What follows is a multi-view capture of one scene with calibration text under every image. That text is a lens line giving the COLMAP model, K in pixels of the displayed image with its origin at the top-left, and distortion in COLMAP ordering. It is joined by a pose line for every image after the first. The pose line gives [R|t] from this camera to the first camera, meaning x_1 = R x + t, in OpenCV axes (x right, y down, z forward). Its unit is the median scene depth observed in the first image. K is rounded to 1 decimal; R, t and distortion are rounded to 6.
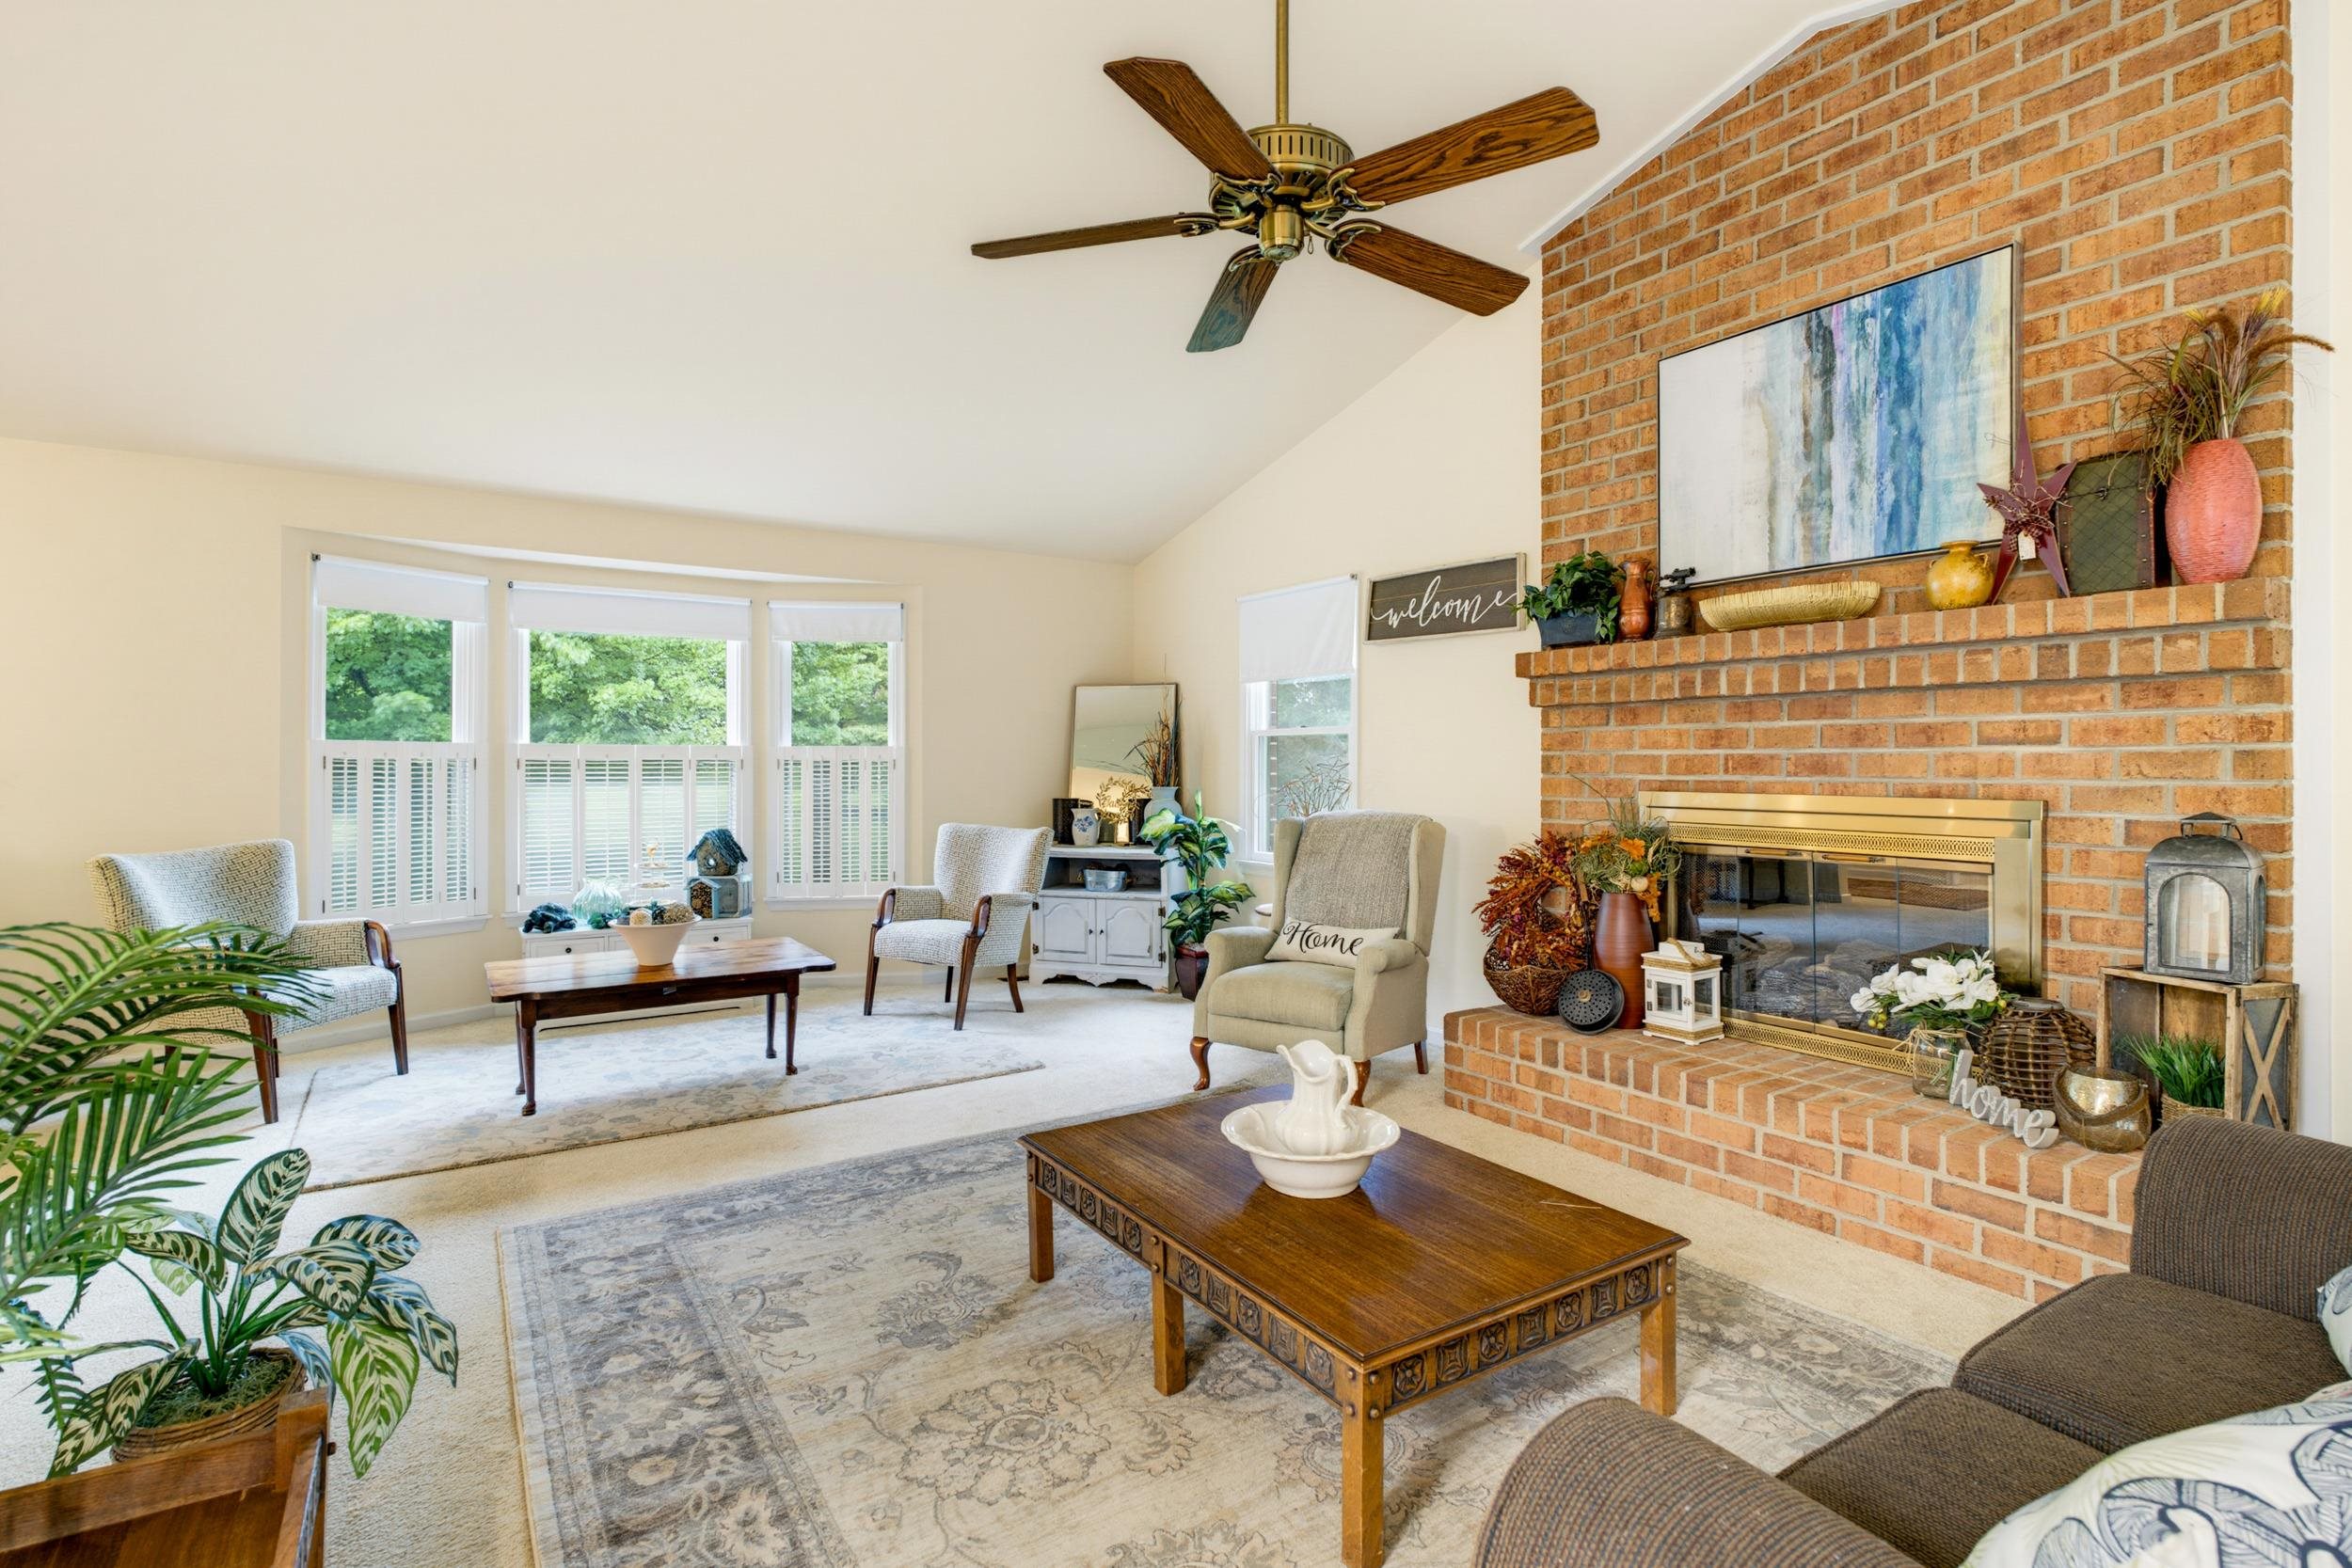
lens RADIAL K [[1121.4, 0, 1177.1], [0, 1121.4, 762.6], [0, 0, 1]] dist [-0.003513, 0.002645]
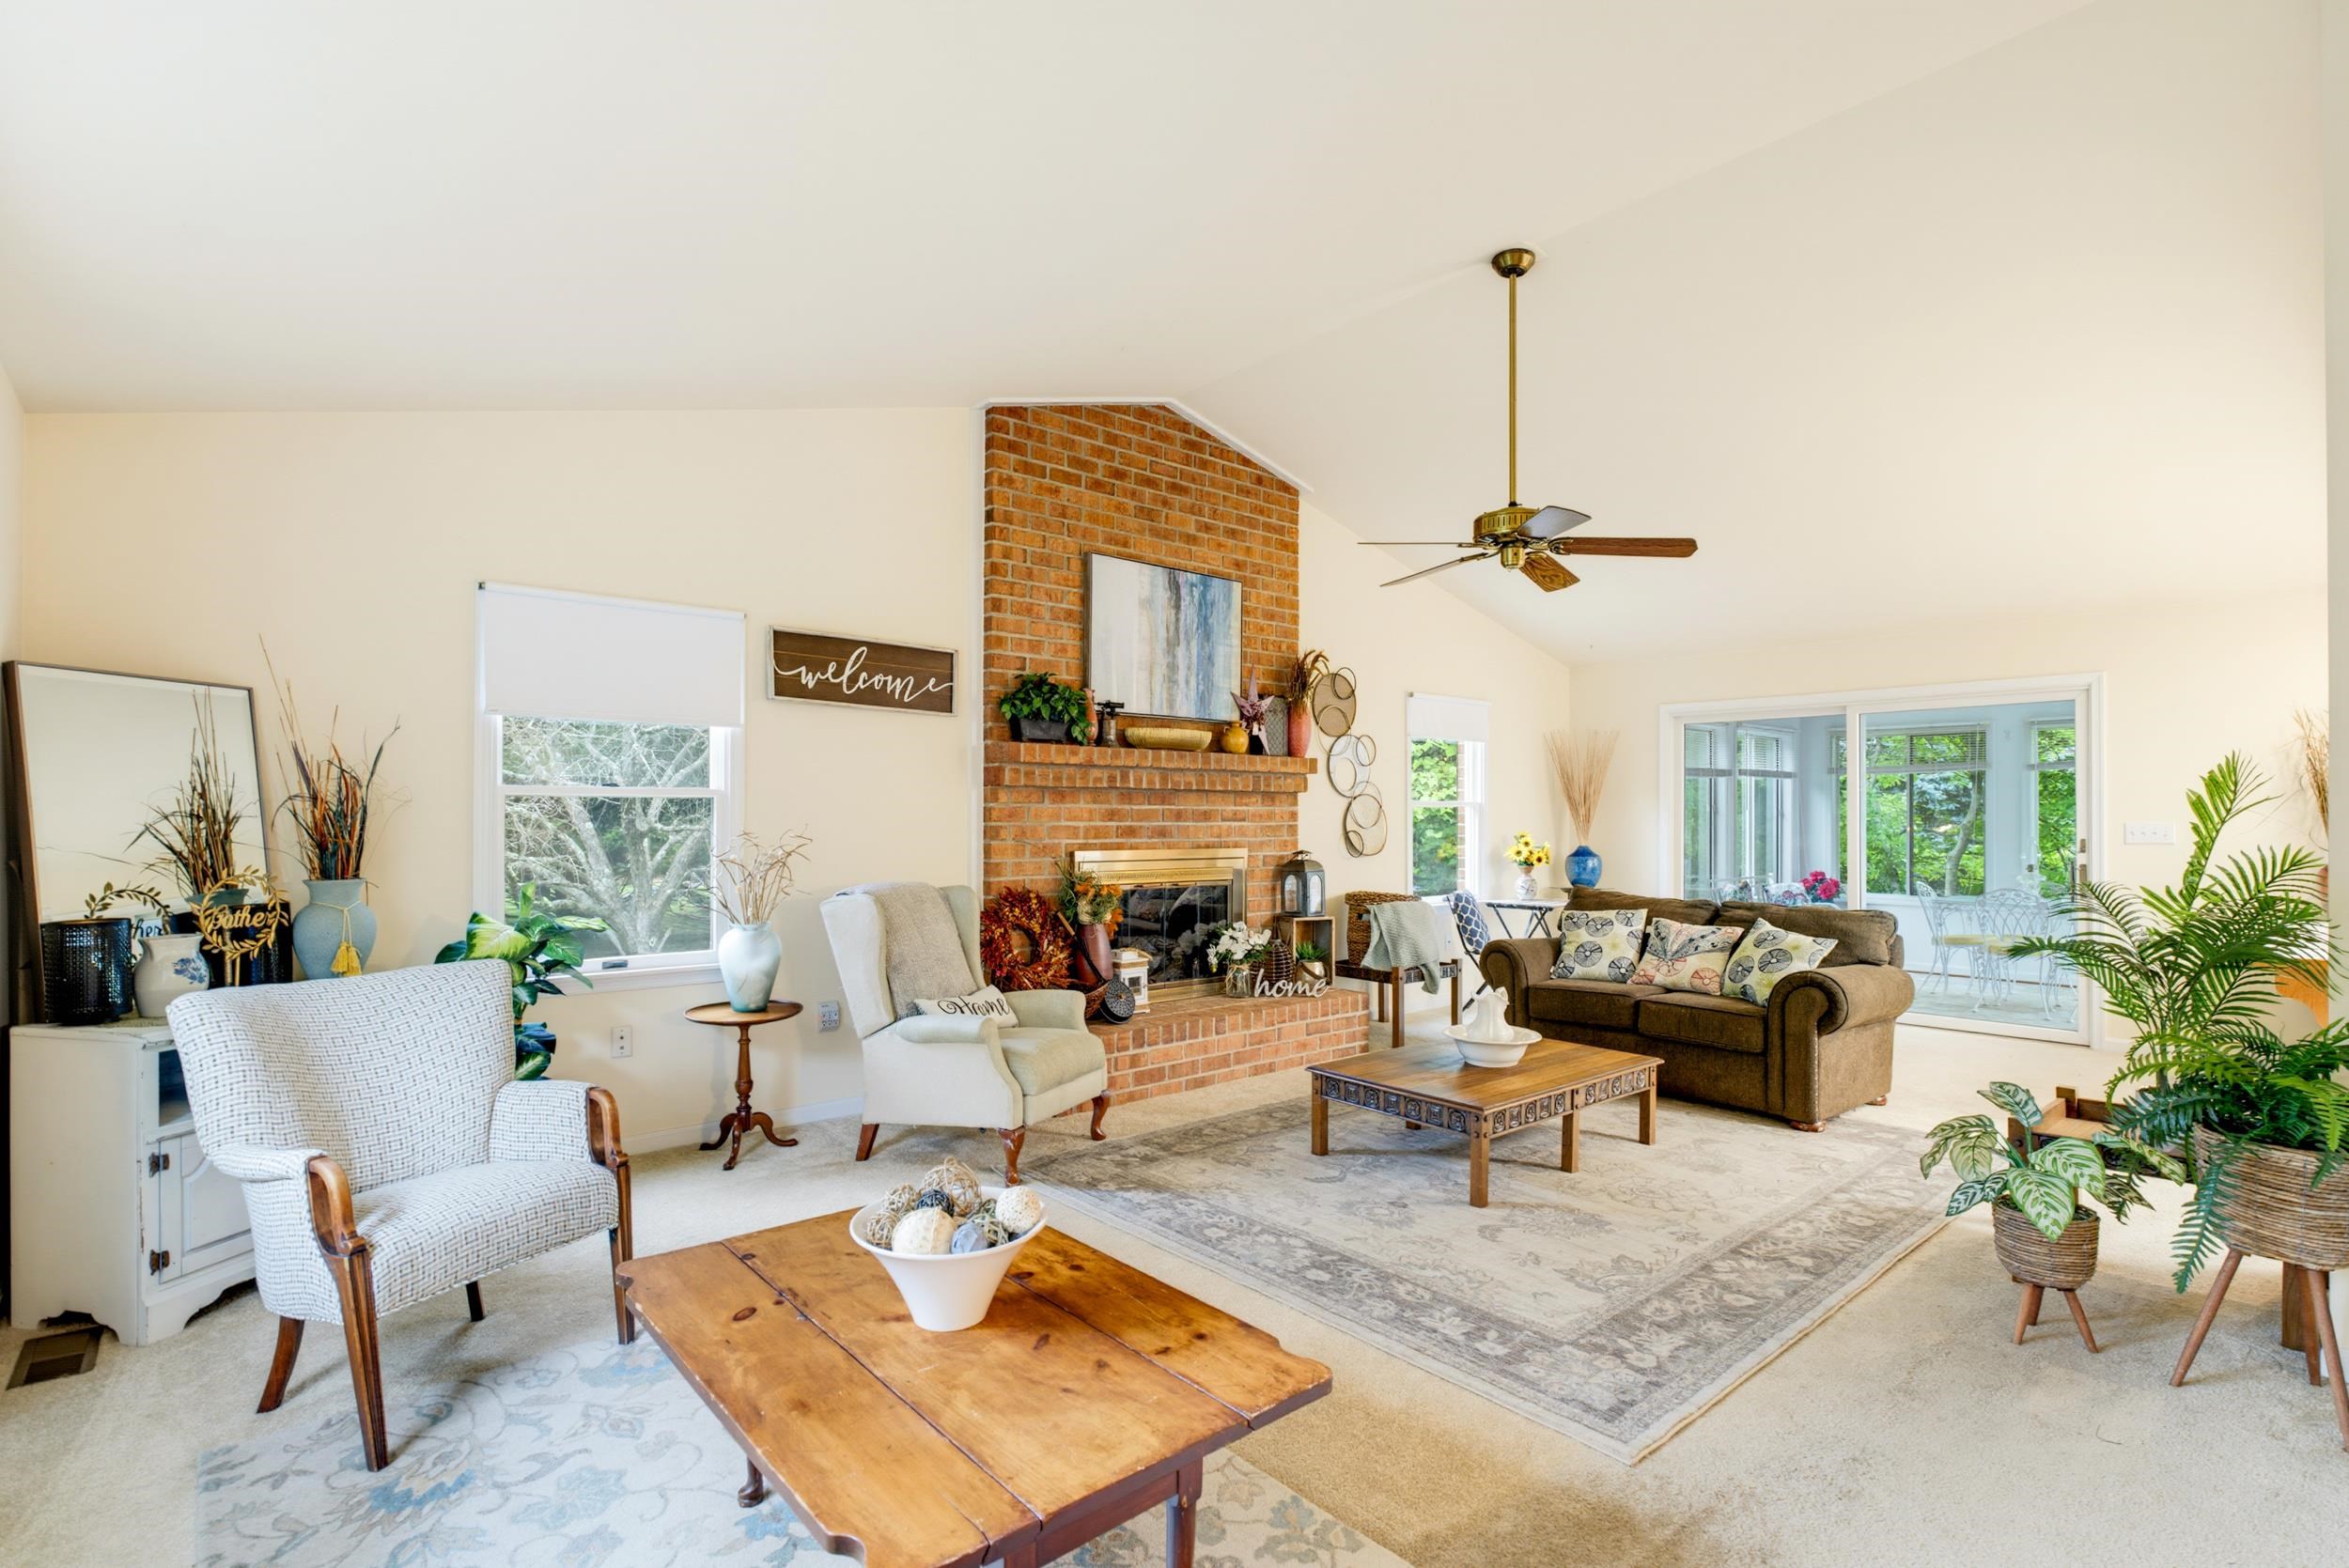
lens RADIAL K [[1120.0, 0, 1176.2], [0, 1120.0, 807.8], [0, 0, 1]] dist [-0.003513, 0.002645]
pose [[-0.128827, 0.006317, 0.991647, -1.141155], [-0.004619, 0.999965, -0.006970, -0.022821], [-0.991656, -0.005479, -0.128794, 1.211996]]
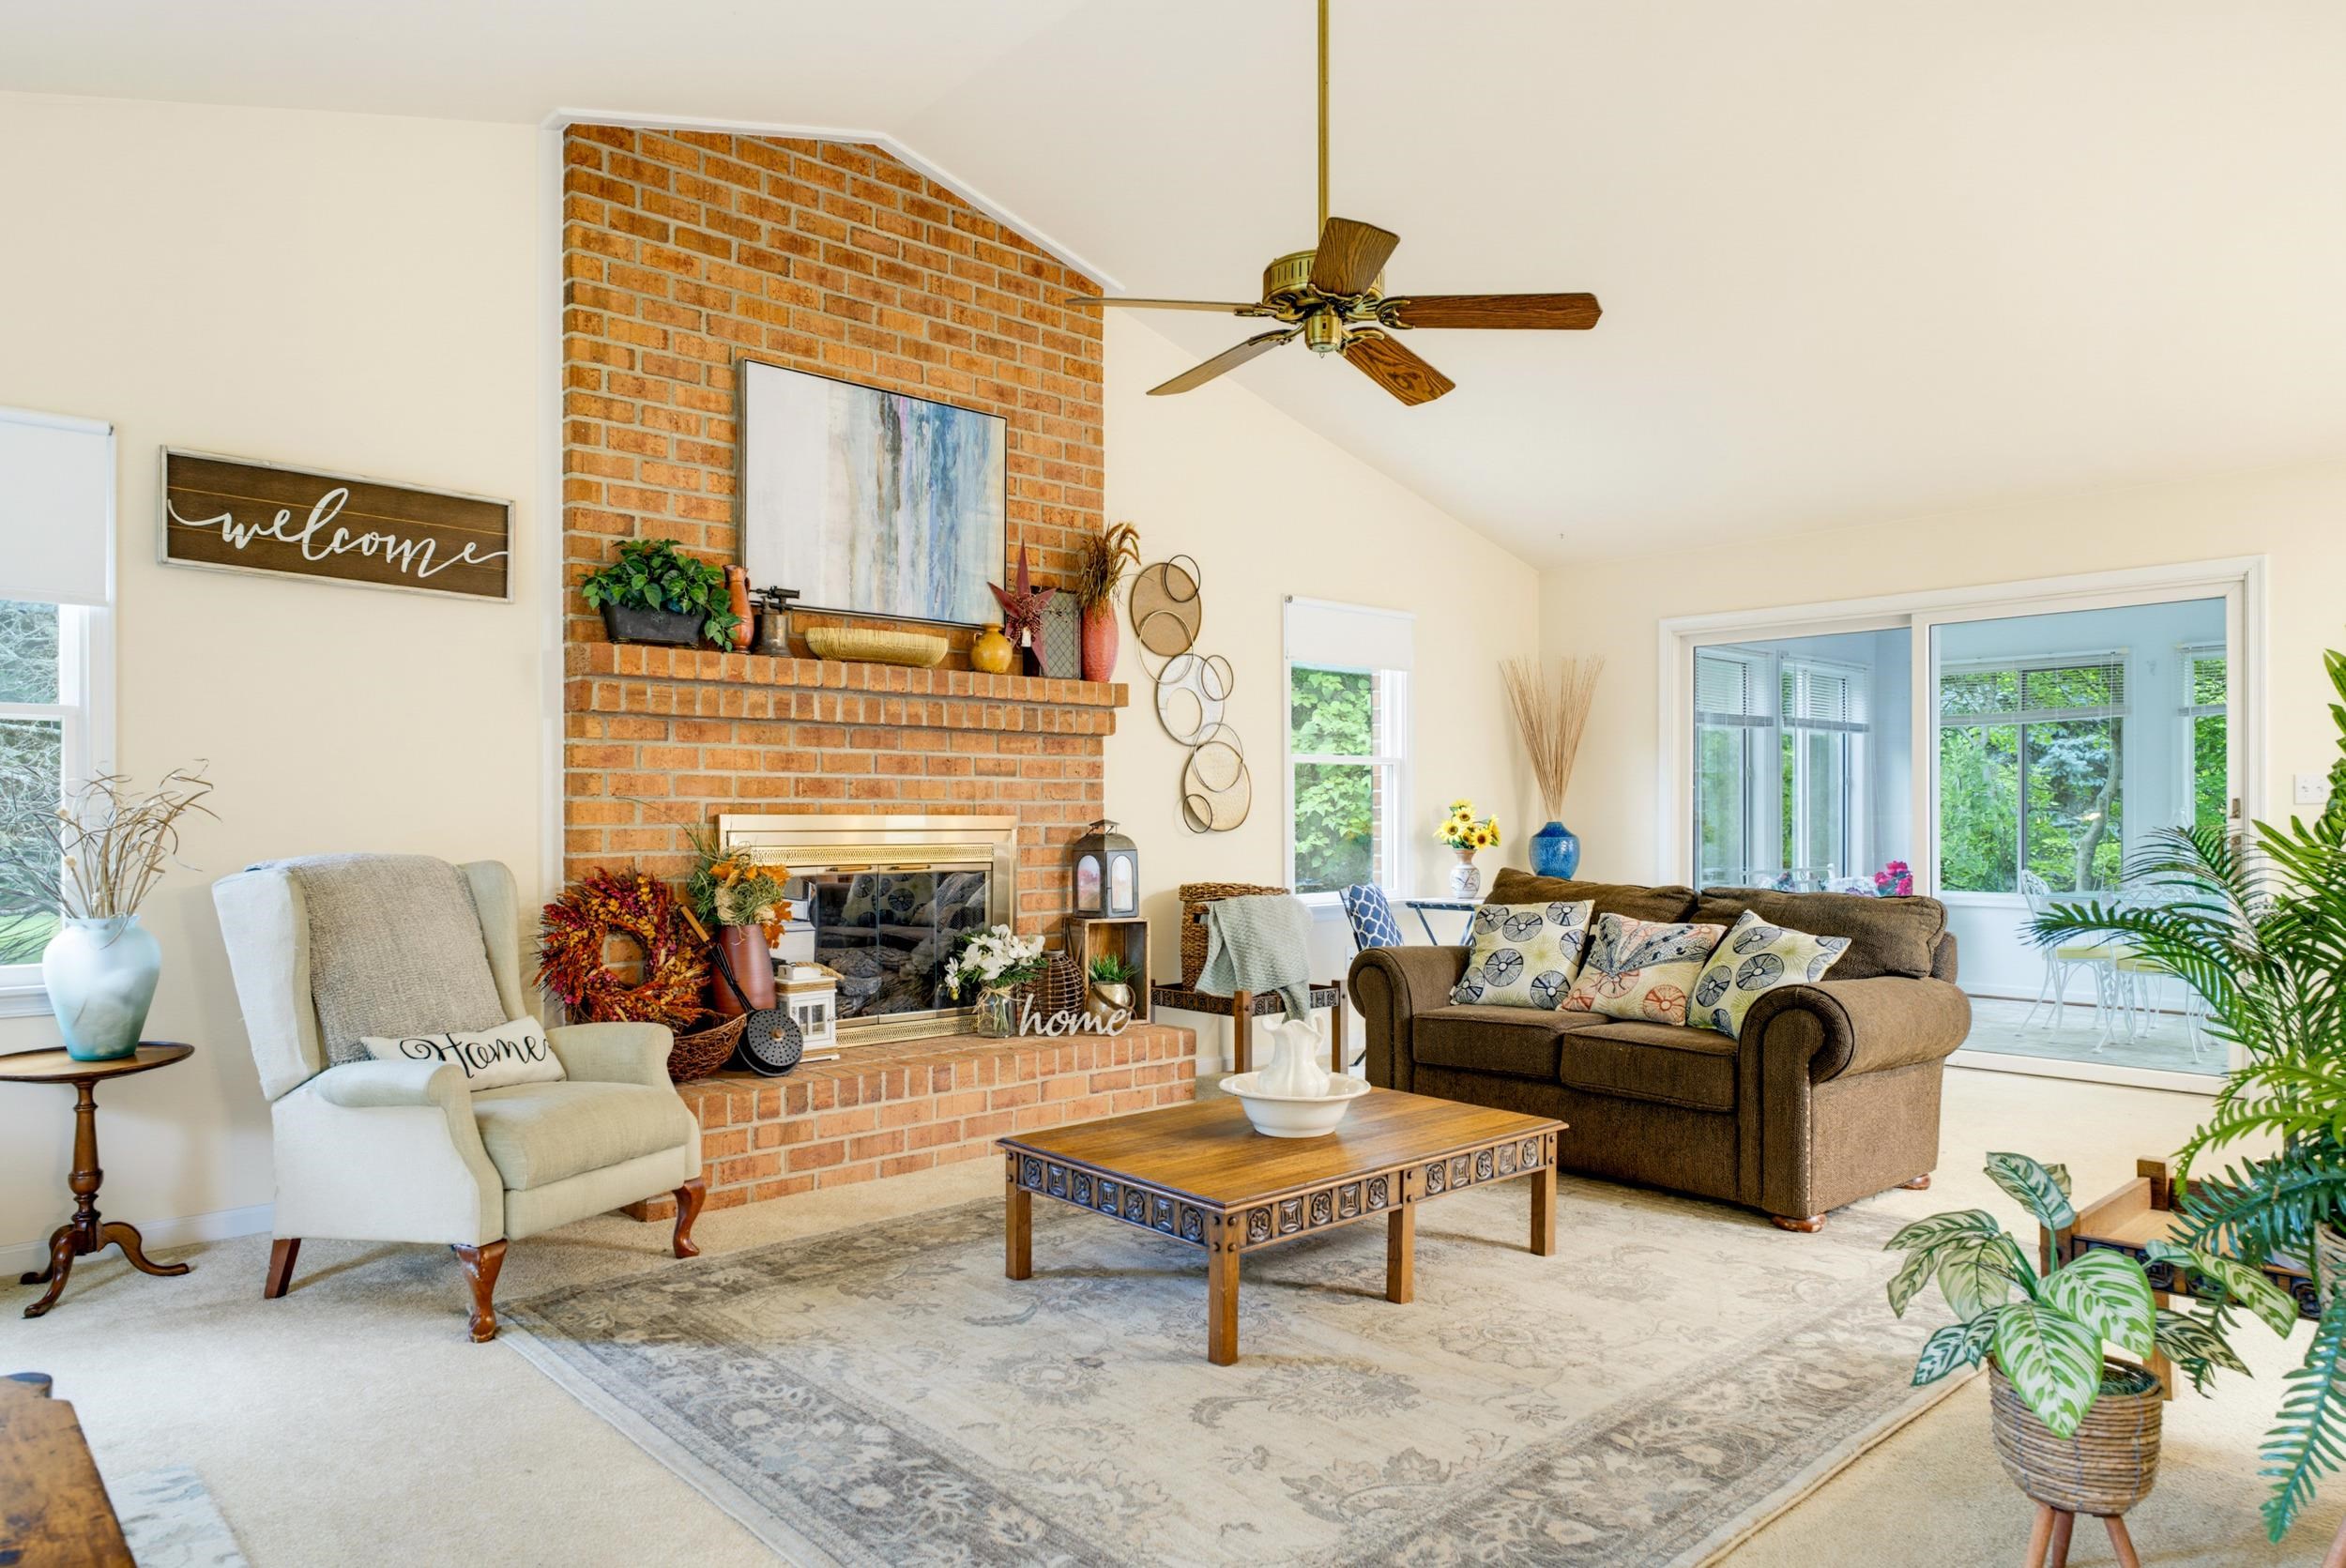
lens RADIAL K [[1466.3, 0, 1173.9], [0, 1466.3, 814.2], [0, 0, 1]] dist [0.002538, -0.001978]
pose [[-0.157802, 0.000196, 0.987471, -0.956980], [-0.000873, 1.000000, -0.000338, 0.028517], [-0.987470, -0.000916, -0.157802, 0.944085]]
